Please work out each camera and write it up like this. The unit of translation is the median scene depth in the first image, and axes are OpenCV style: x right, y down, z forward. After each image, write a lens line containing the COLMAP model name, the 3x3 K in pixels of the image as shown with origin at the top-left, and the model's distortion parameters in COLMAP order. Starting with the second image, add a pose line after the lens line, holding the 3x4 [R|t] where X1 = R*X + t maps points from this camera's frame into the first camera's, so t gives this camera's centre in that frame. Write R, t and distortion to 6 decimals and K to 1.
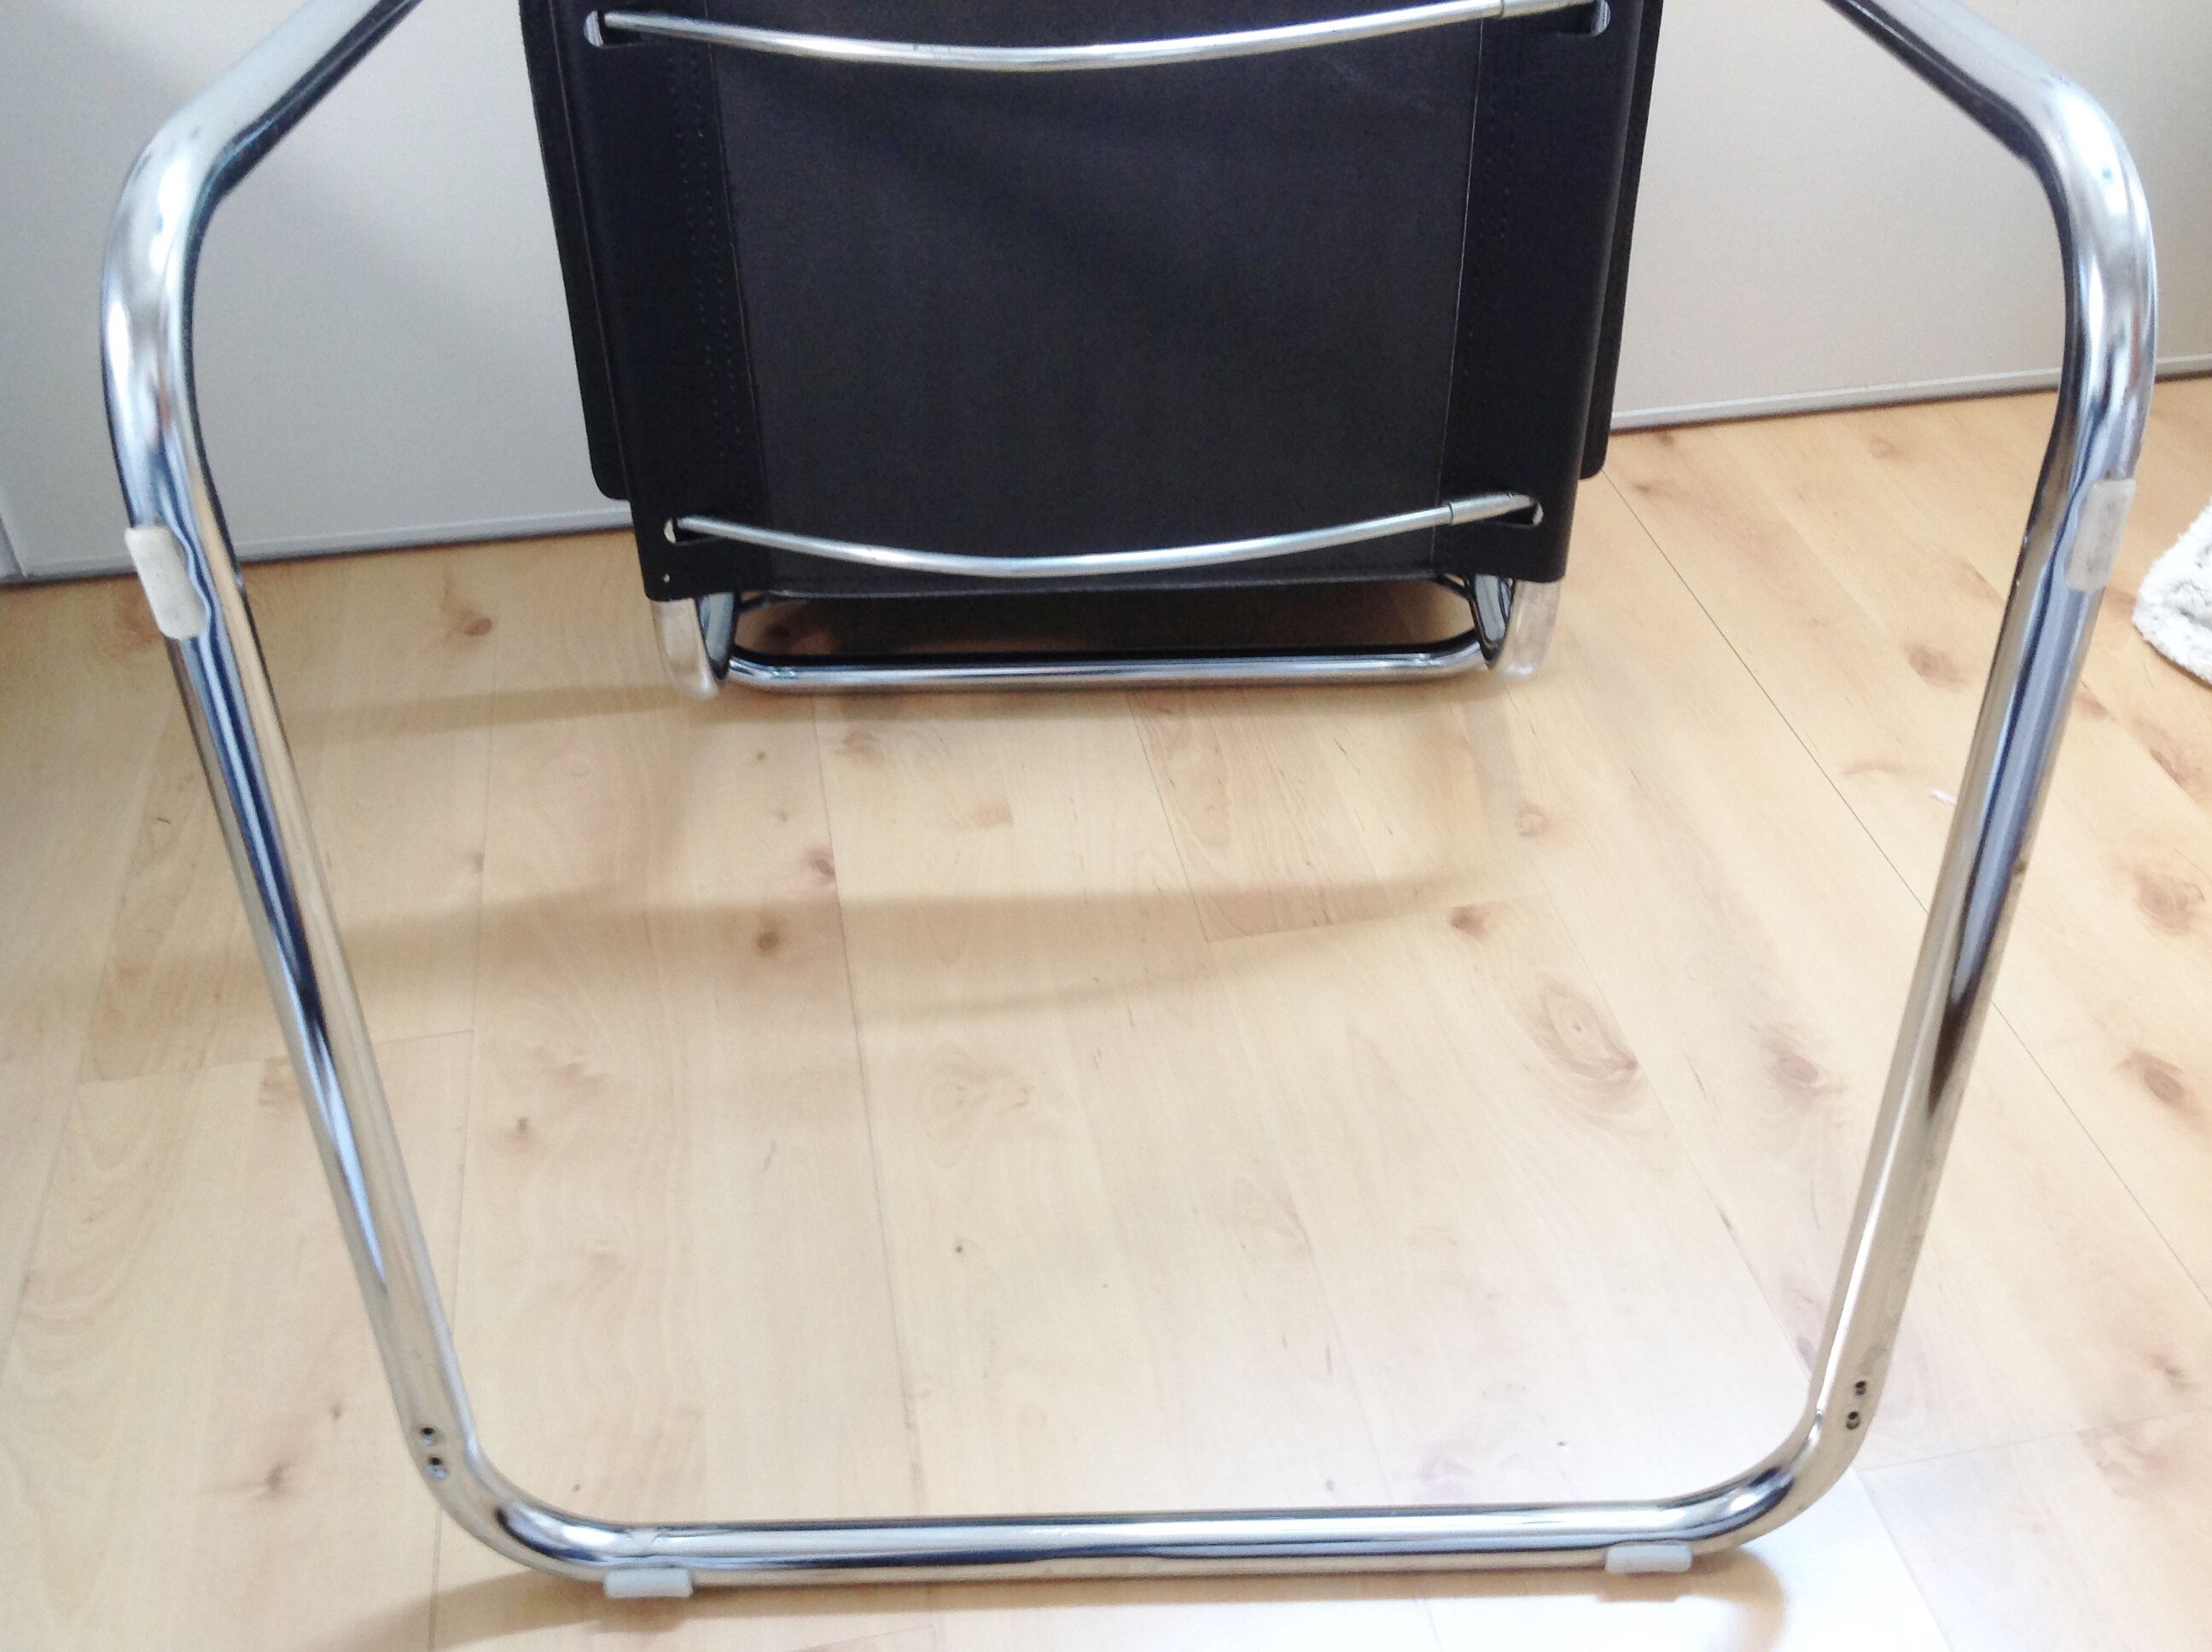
lens RADIAL K [[2046.0, 0, 1132.5], [0, 2046.0, 835.2], [0, 0, 1]] dist [0.116989, -0.260019]
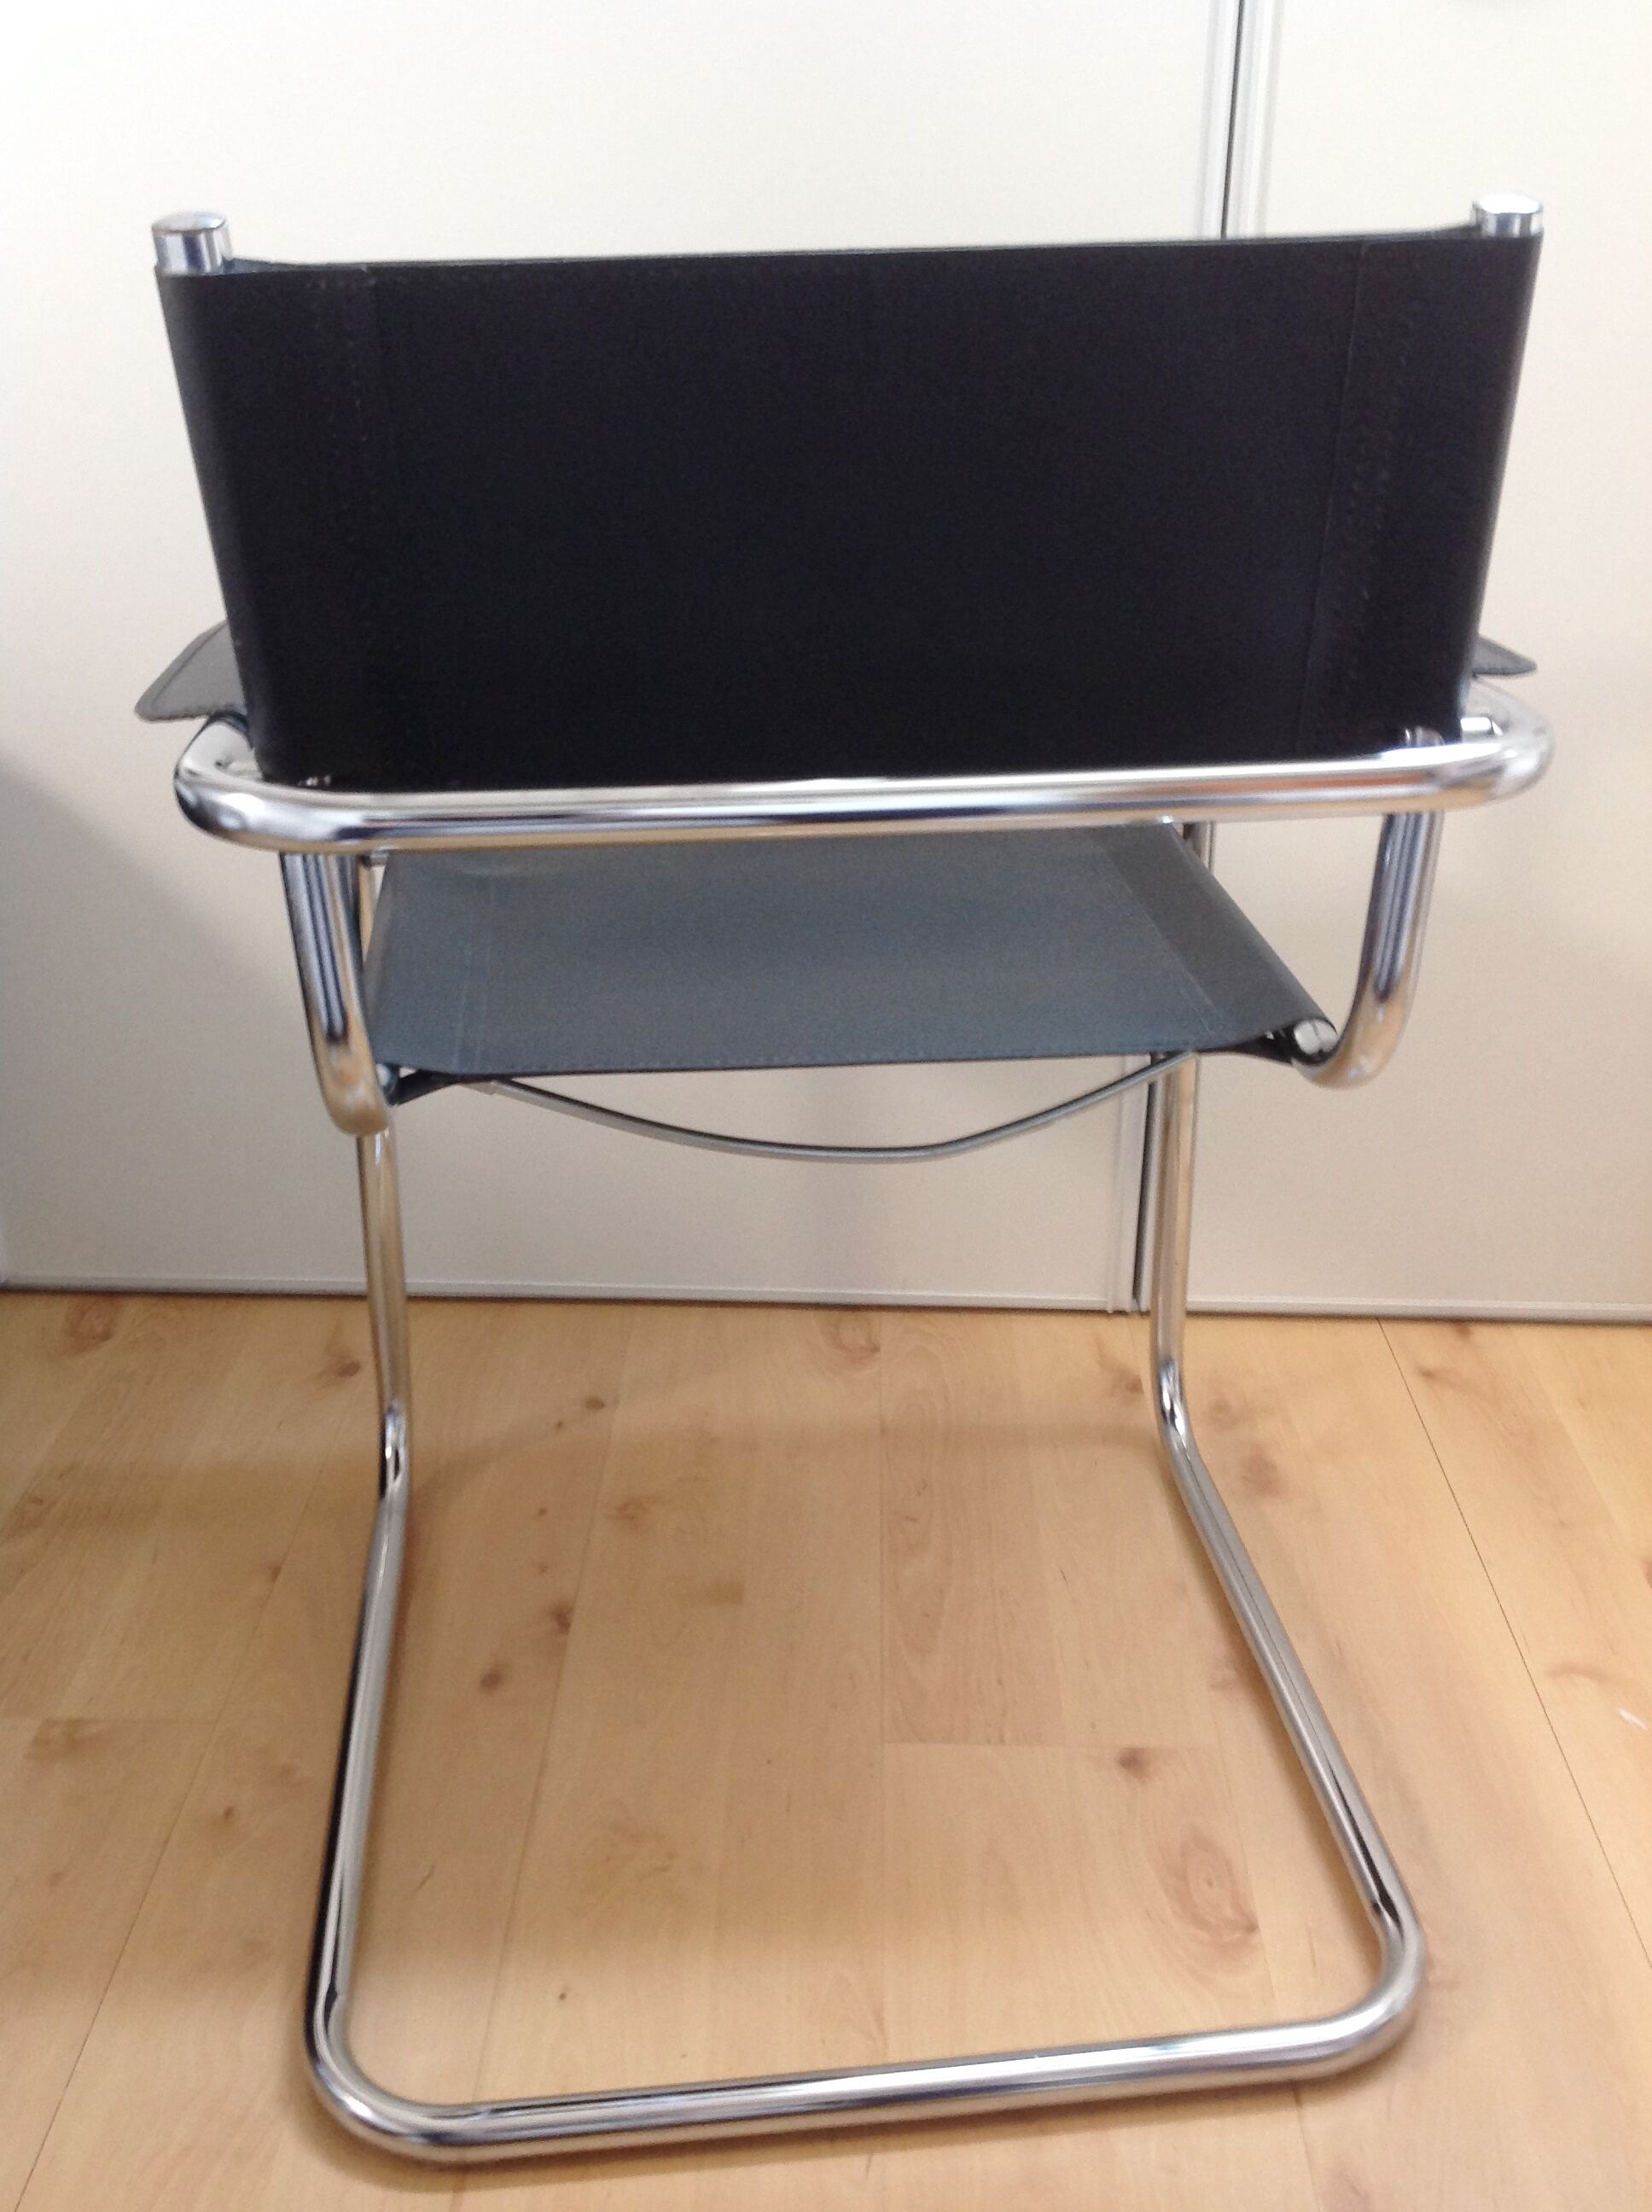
lens RADIAL K [[2046.0, 0, 839.9], [0, 2046.0, 1105.9], [0, 0, 1]] dist [0.116989, -0.260019]
pose [[0.978312, 0.098678, -0.182121, 0.175480], [-0.142493, 0.958748, -0.245962, 0.002088], [0.150337, 0.266579, 0.952016, -0.107235]]
